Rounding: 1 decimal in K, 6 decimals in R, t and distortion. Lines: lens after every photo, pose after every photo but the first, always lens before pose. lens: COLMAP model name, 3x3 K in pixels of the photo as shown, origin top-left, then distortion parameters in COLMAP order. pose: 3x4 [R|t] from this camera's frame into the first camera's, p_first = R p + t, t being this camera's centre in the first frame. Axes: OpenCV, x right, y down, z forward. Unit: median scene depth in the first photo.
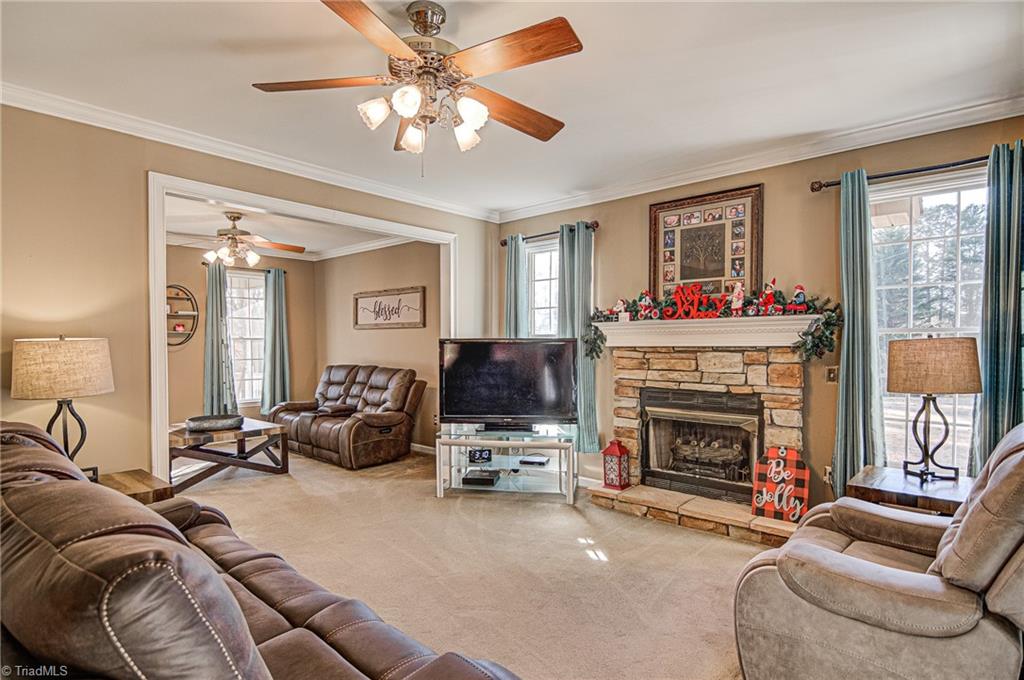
lens RADIAL K [[539.4, 0, 510.4], [0, 539.4, 355.4], [0, 0, 1]] dist [0.008003, -0.010552]
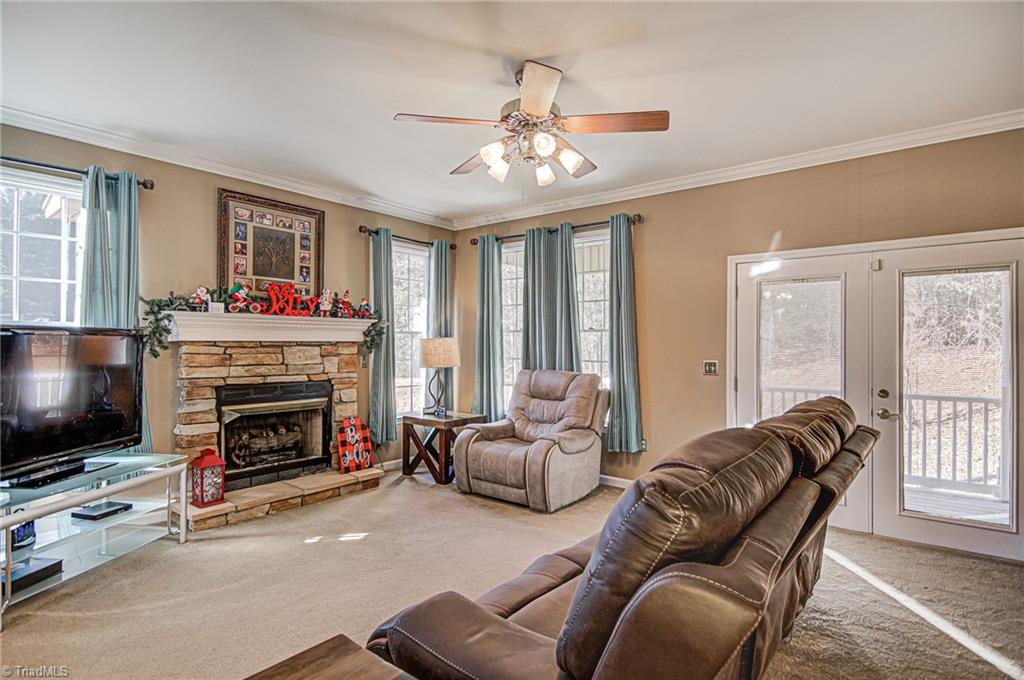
lens RADIAL K [[539.4, 0, 508.2], [0, 539.4, 340.4], [0, 0, 1]] dist [0.008003, -0.010552]
pose [[-0.065172, 0.007573, 0.997845, -0.760074], [0.016842, 0.999837, -0.006488, -0.003928], [-0.997732, 0.016383, -0.065289, 0.622532]]
